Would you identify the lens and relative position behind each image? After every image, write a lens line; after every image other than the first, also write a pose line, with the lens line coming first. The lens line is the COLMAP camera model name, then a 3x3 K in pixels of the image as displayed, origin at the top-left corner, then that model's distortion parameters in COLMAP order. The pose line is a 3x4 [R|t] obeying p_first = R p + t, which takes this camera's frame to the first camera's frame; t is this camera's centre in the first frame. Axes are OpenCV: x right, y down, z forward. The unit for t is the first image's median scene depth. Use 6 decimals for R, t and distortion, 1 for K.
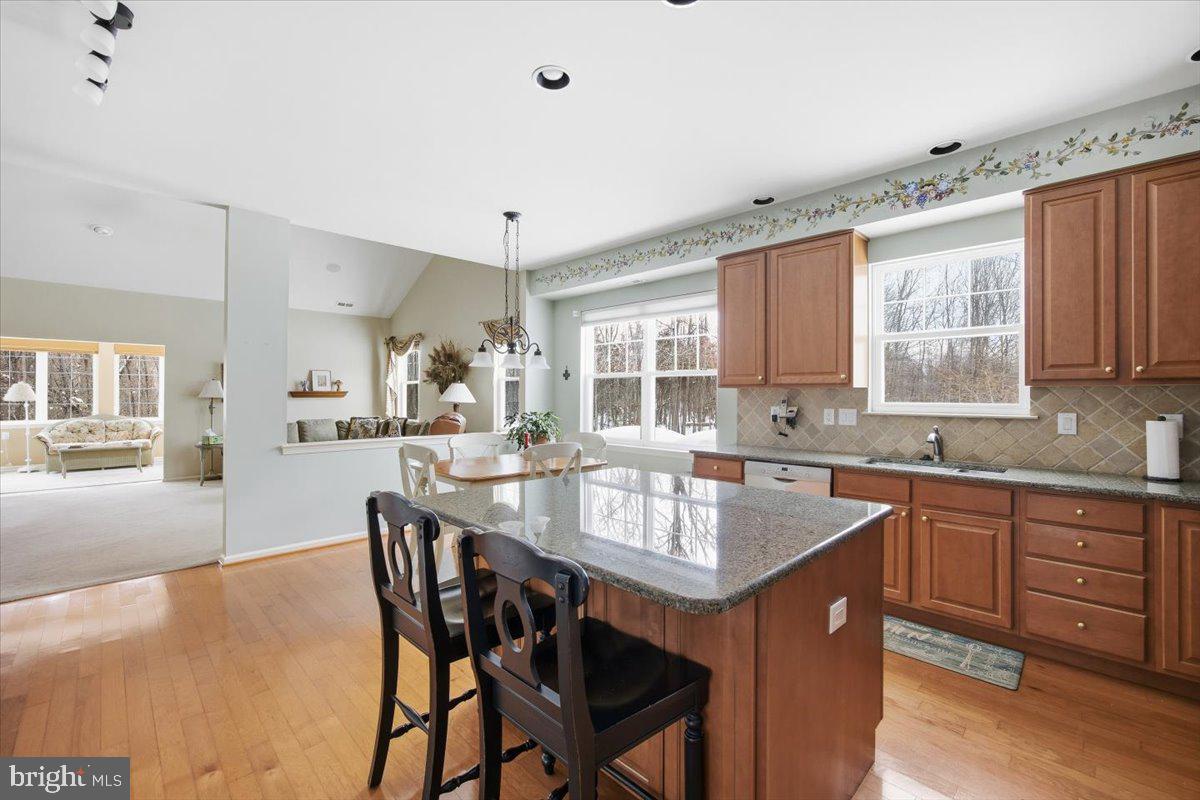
lens RADIAL K [[511.7, 0, 601.5], [0, 511.7, 395.5], [0, 0, 1]] dist [-0.011138, 0.004098]
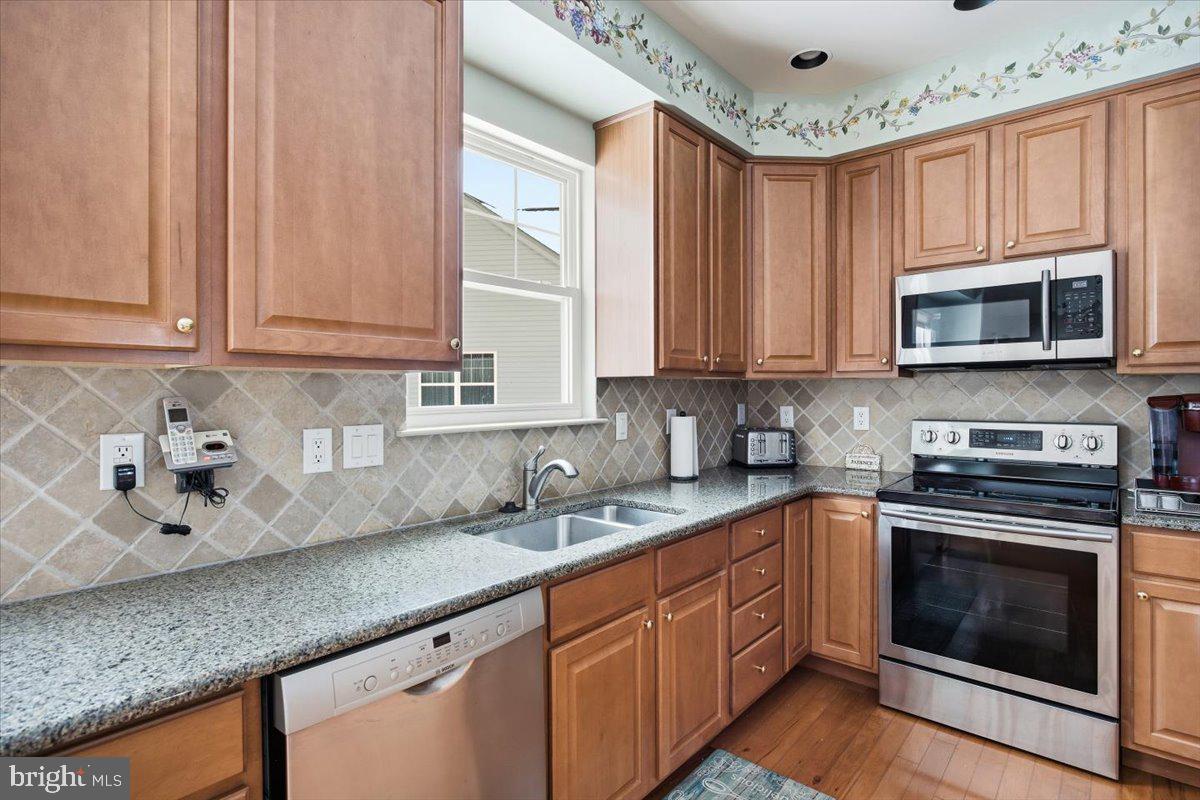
lens RADIAL K [[596.2, 0, 603.4], [0, 596.2, 392.9], [0, 0, 1]] dist [-0.017268, 0.007771]
pose [[-0.070007, -0.007302, 0.997520, 0.003377], [0.008122, 0.999936, 0.007890, -0.001022], [-0.997513, 0.008655, -0.069943, 0.462983]]
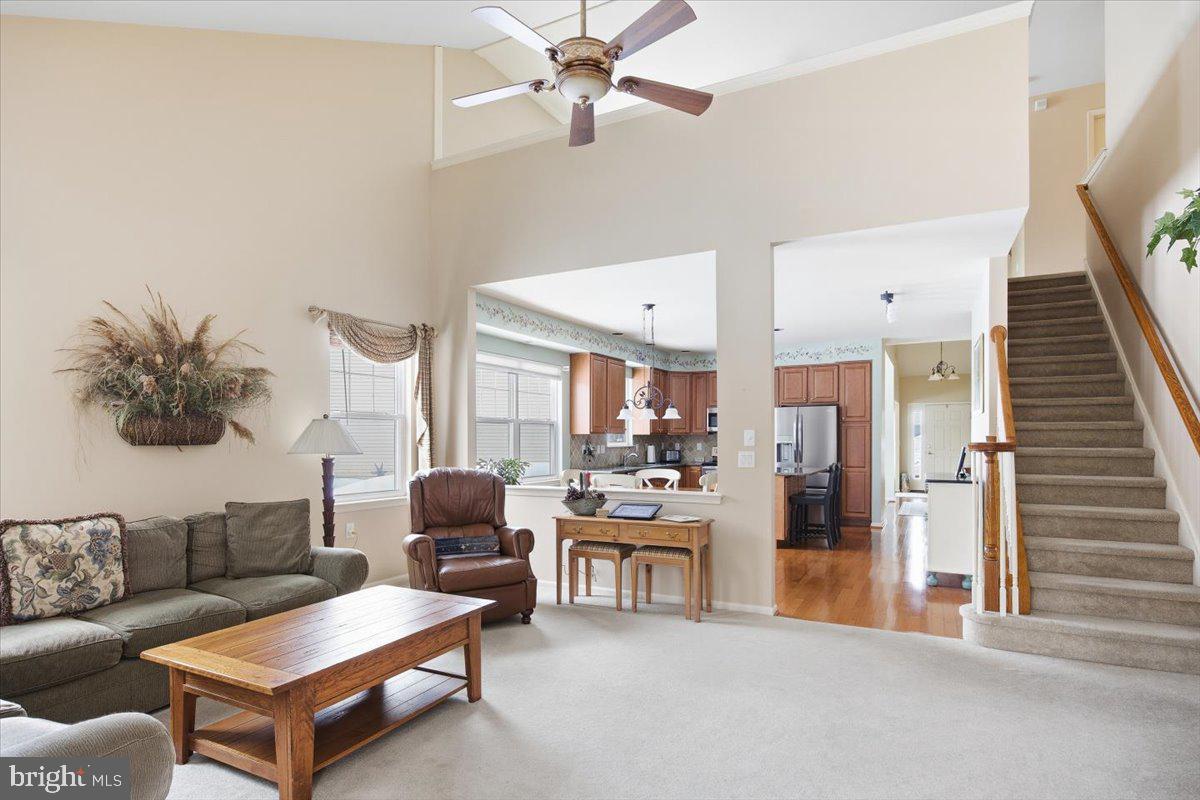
lens RADIAL K [[607.7, 0, 612.4], [0, 607.7, 441.7], [0, 0, 1]] dist [0.002180, 0.000011]
pose [[-0.304213, -0.007418, 0.952575, -0.974422], [0.005850, 0.999936, 0.009654, -0.005330], [-0.952586, 0.008509, -0.304150, 0.921104]]
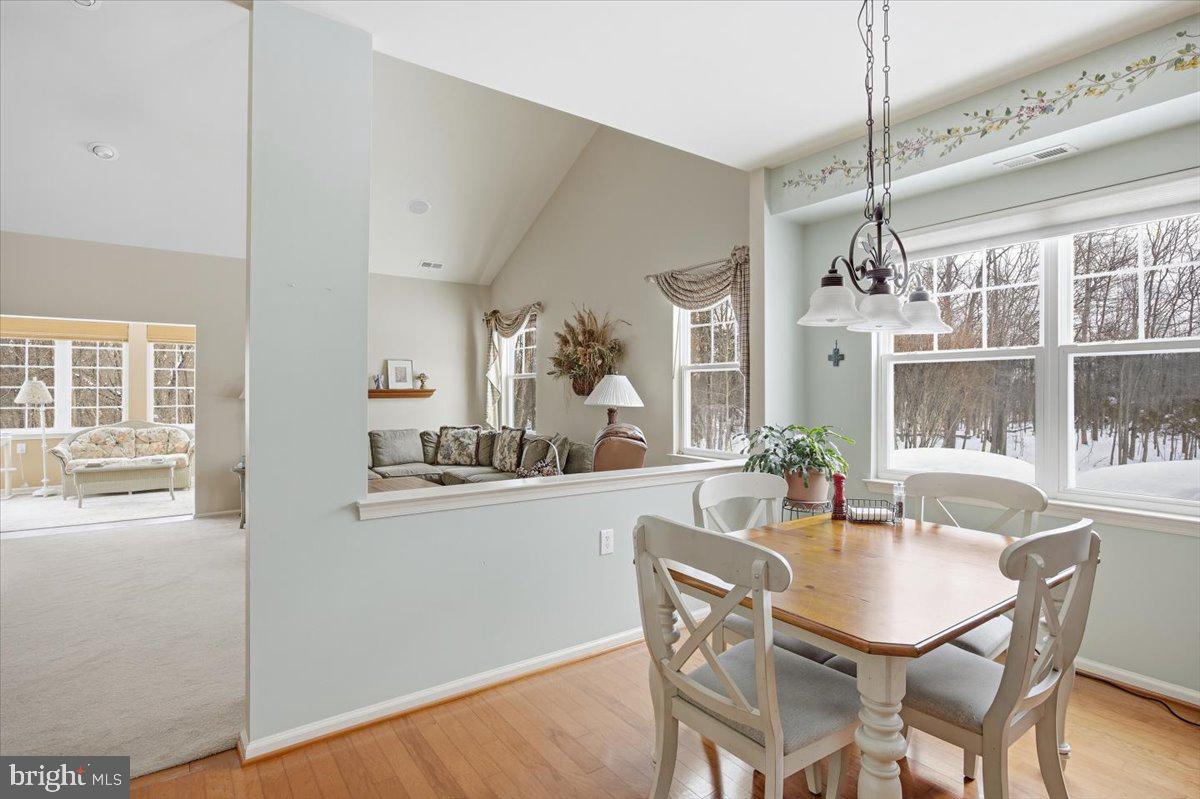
lens RADIAL K [[596.2, 0, 597.5], [0, 596.2, 394.5], [0, 0, 1]] dist [-0.017268, 0.007771]
pose [[0.987795, -0.002403, -0.155744, -0.189913], [0.002564, 0.999996, 0.000833, -0.001459], [0.155741, -0.001222, 0.987797, 0.288594]]
